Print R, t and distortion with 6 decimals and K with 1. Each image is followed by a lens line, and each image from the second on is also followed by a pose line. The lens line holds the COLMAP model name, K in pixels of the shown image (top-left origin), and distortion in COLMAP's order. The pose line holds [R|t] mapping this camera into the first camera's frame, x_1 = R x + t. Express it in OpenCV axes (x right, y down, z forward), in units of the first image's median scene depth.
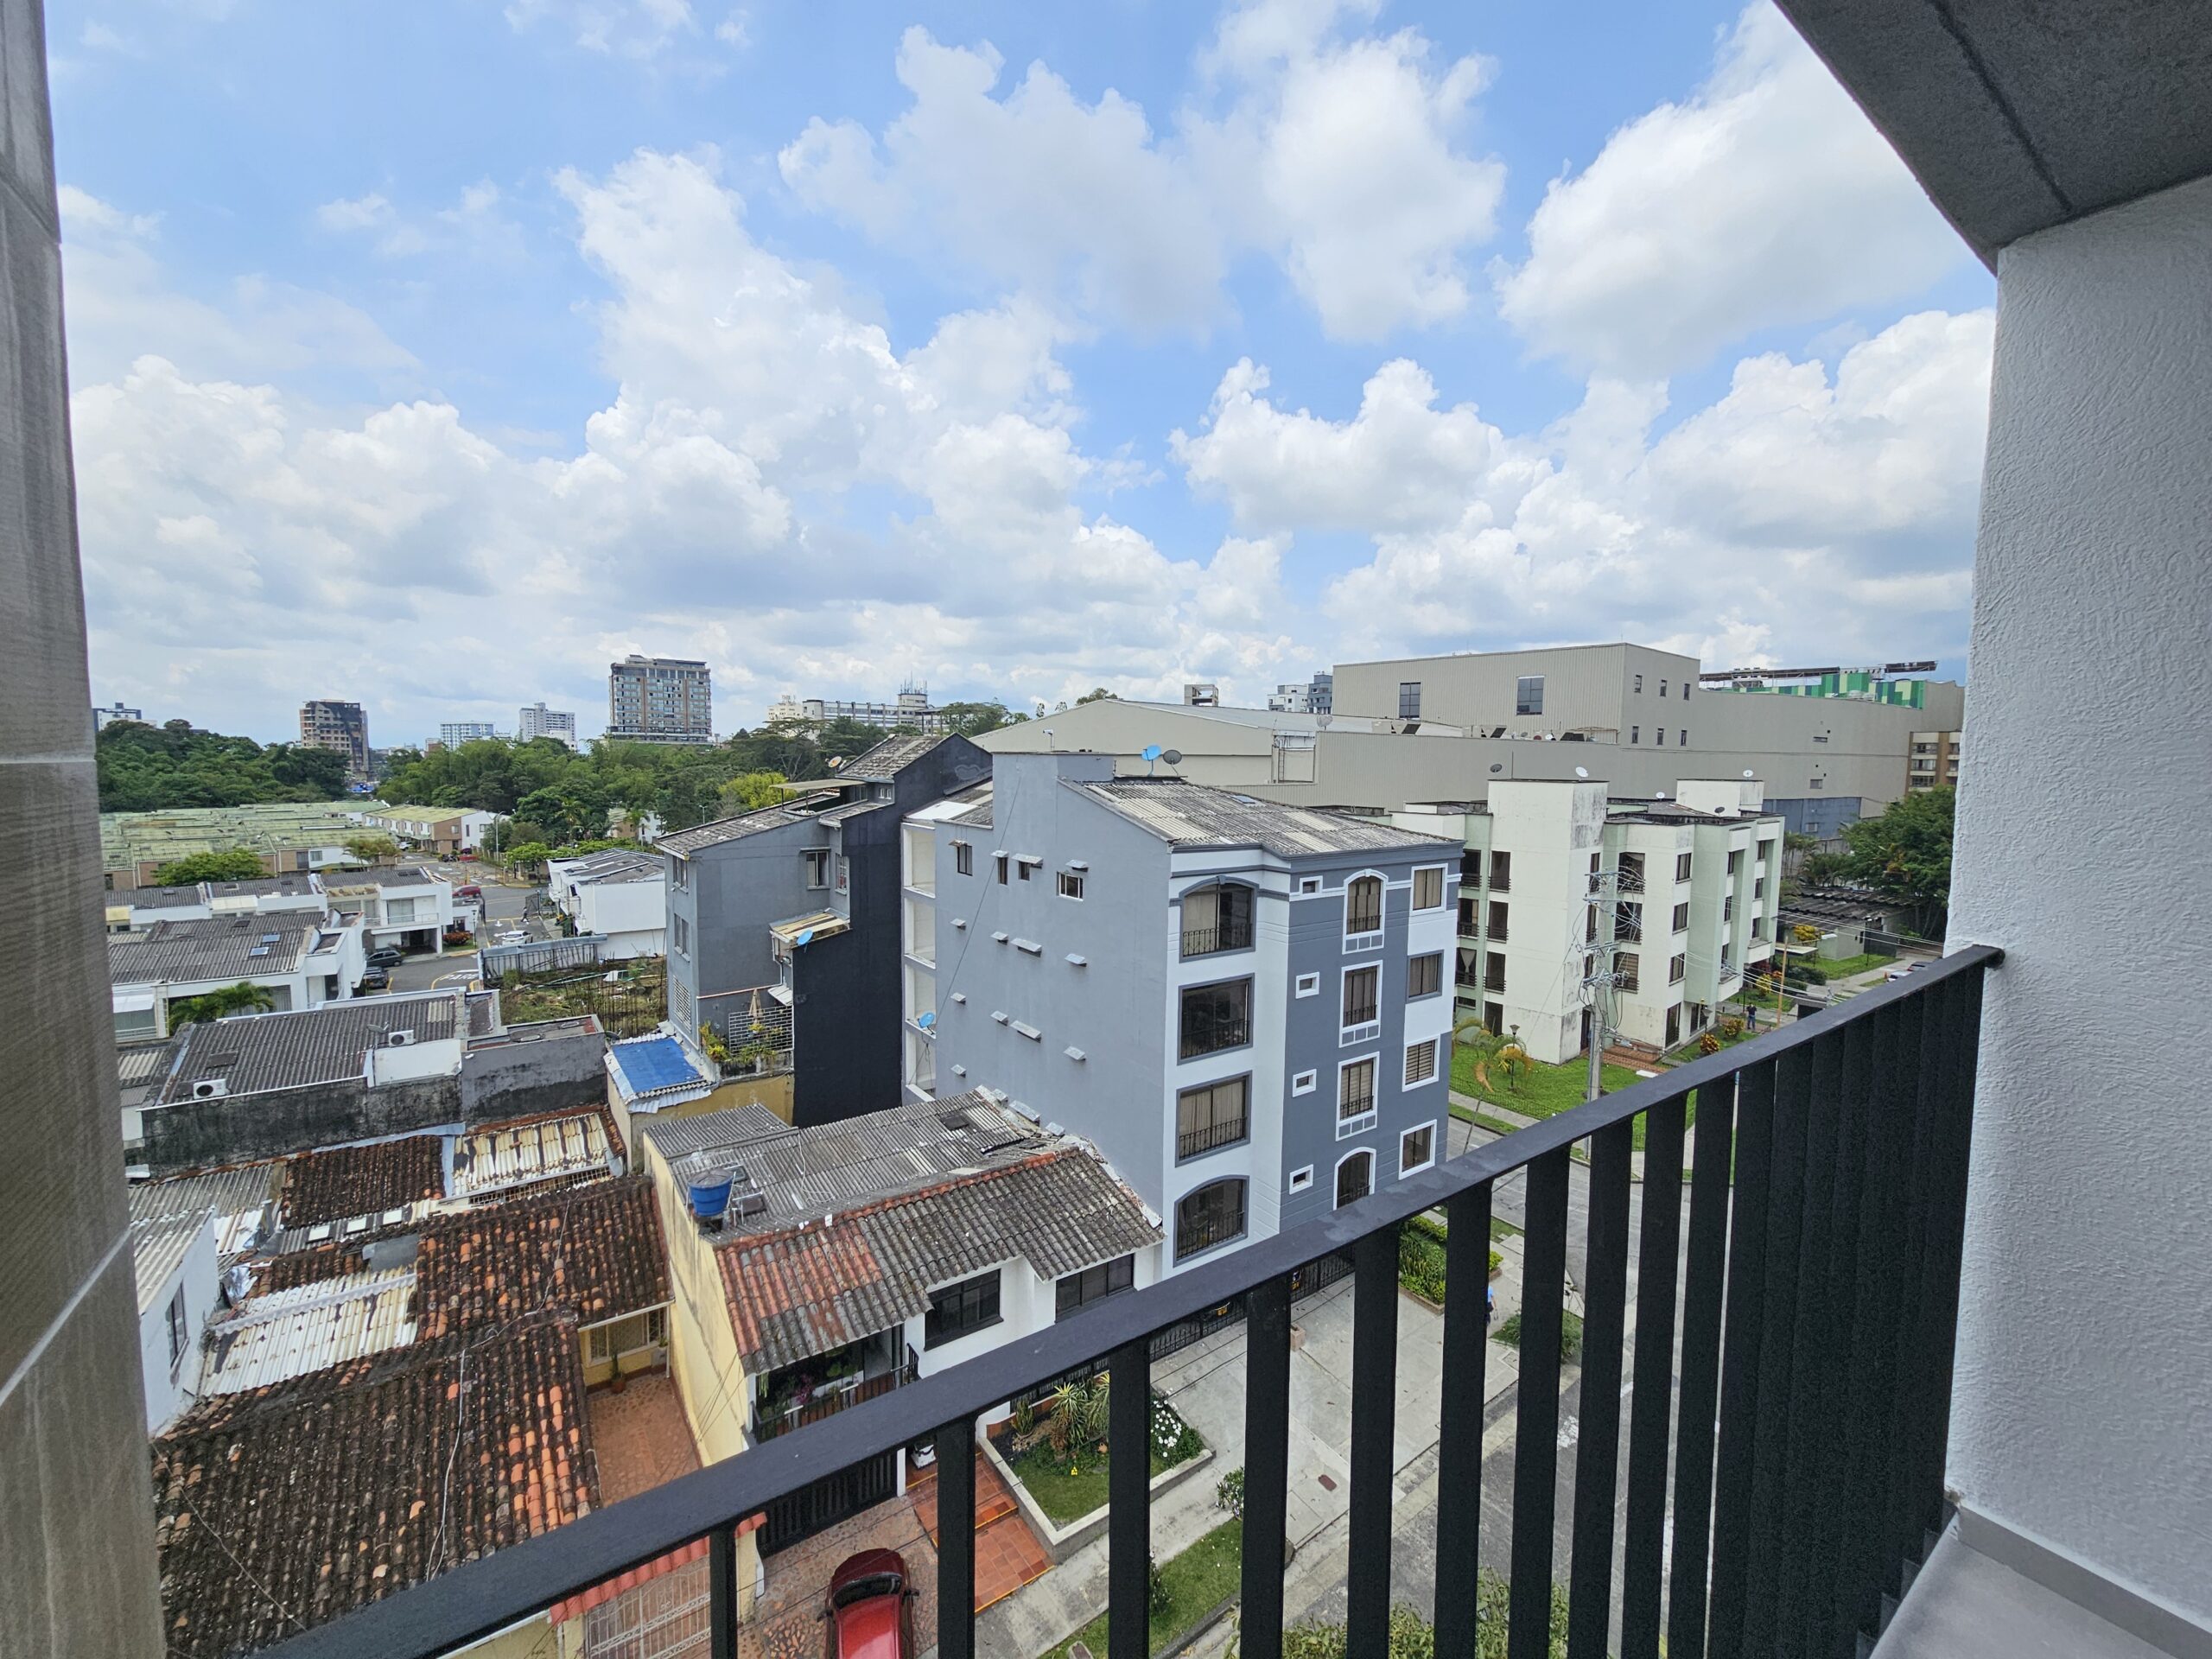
lens RADIAL K [[906.0, 0, 1111.4], [0, 906.0, 829.3], [0, 0, 1]] dist [0.001580, -0.000212]
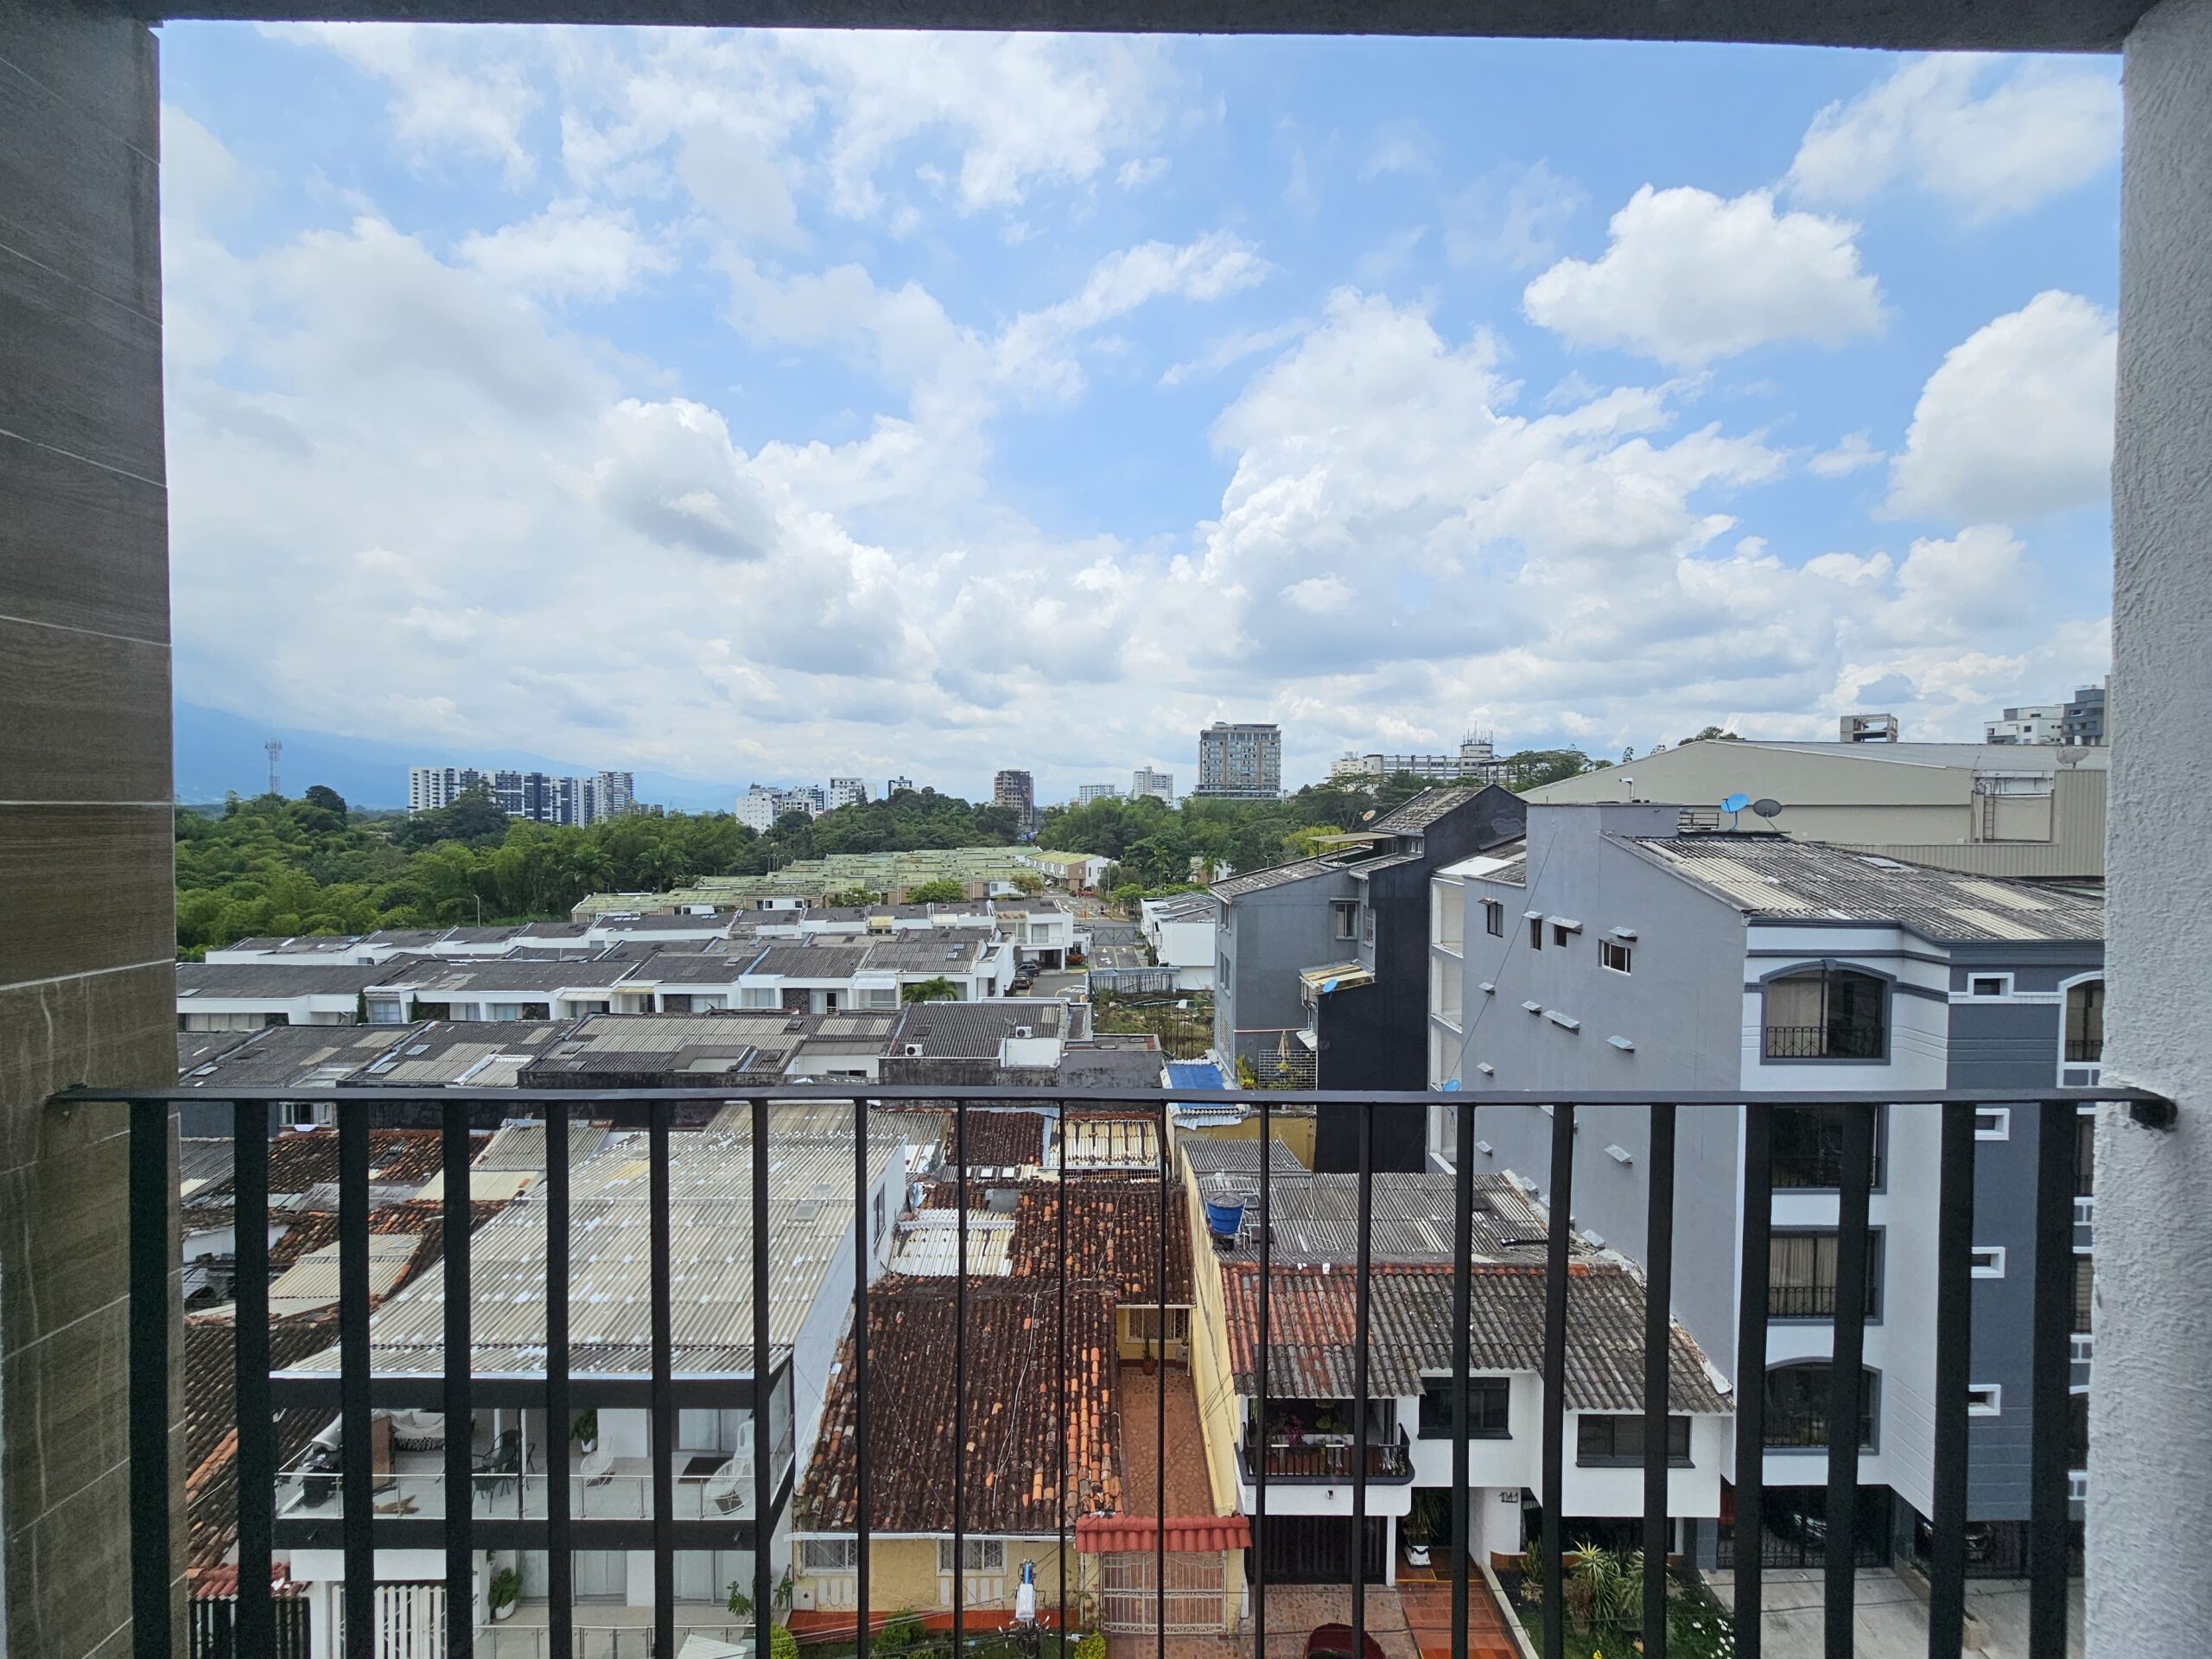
lens RADIAL K [[906.0, 0, 1111.4], [0, 906.0, 829.3], [0, 0, 1]] dist [0.001580, -0.000212]
pose [[0.825233, 0.006321, -0.564758, 0.038217], [-0.039712, 0.998112, -0.046858, 0.000238], [0.563395, 0.061097, 0.823925, 0.003269]]
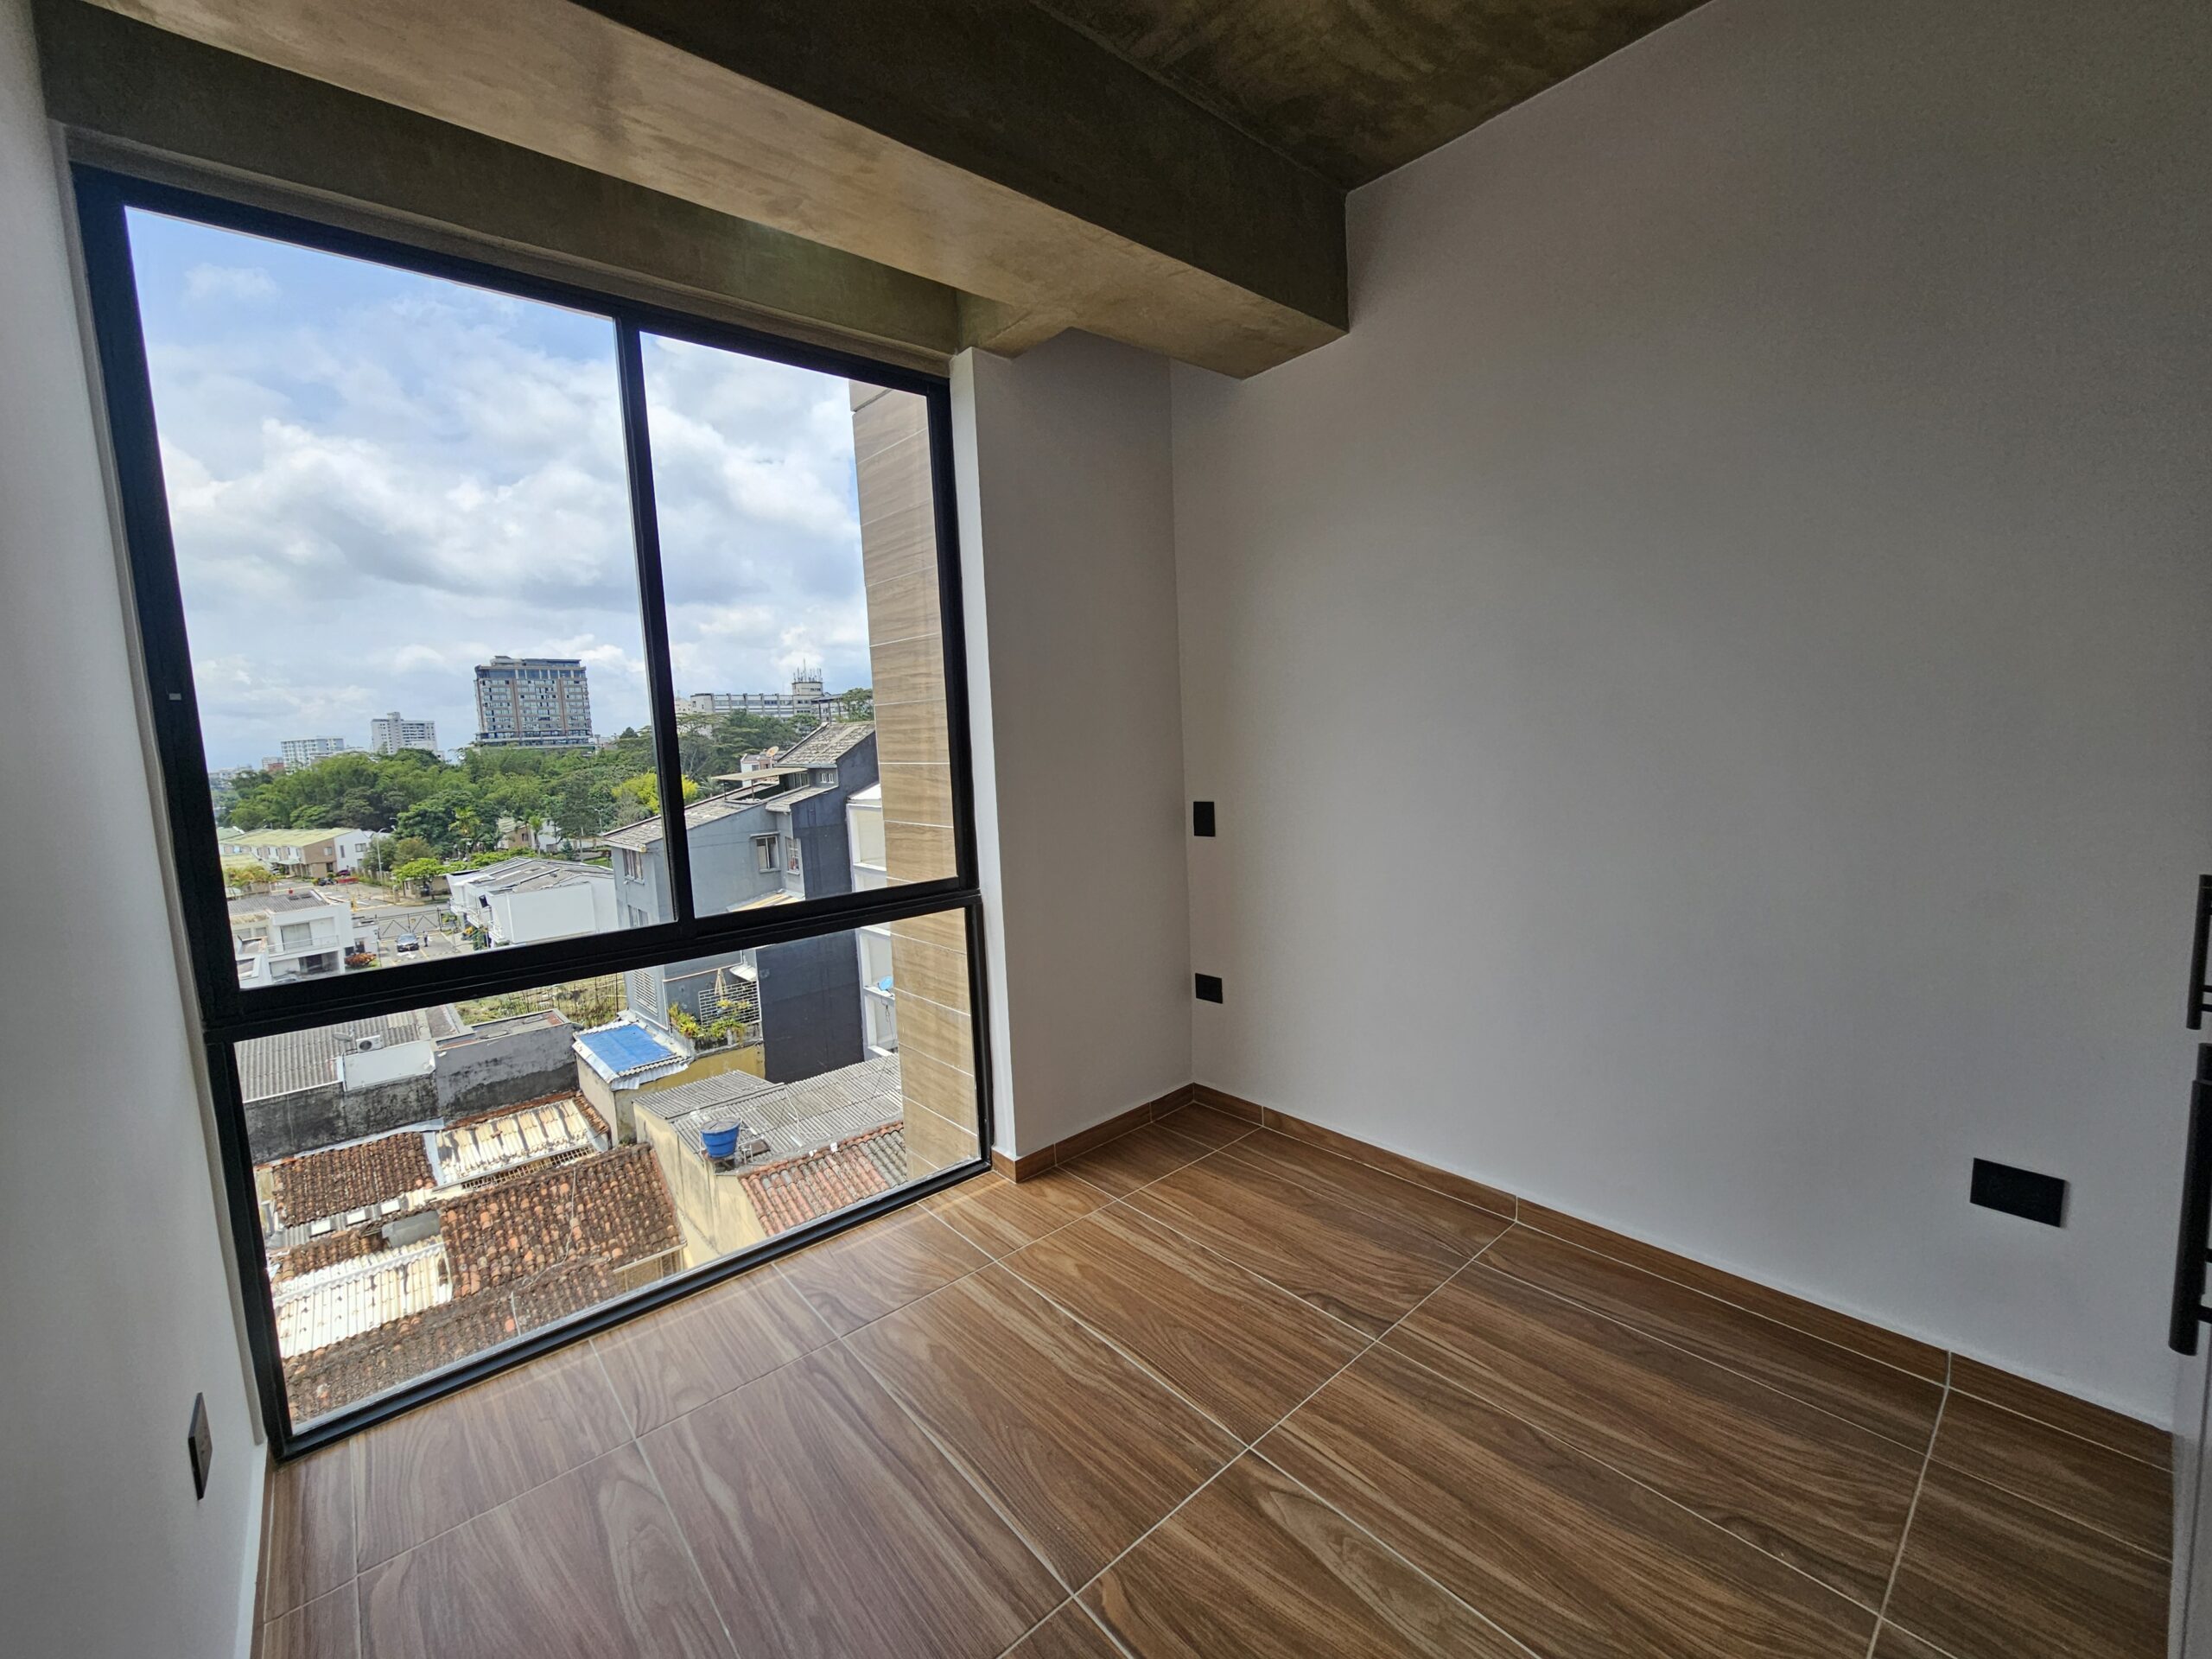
lens RADIAL K [[906.0, 0, 1111.4], [0, 906.0, 829.3], [0, 0, 1]] dist [0.001580, -0.000212]
pose [[0.992579, -0.067862, 0.100903, -0.034477], [0.065167, 0.997430, 0.029767, 0.012262], [-0.102664, -0.022970, 0.994451, -0.111752]]
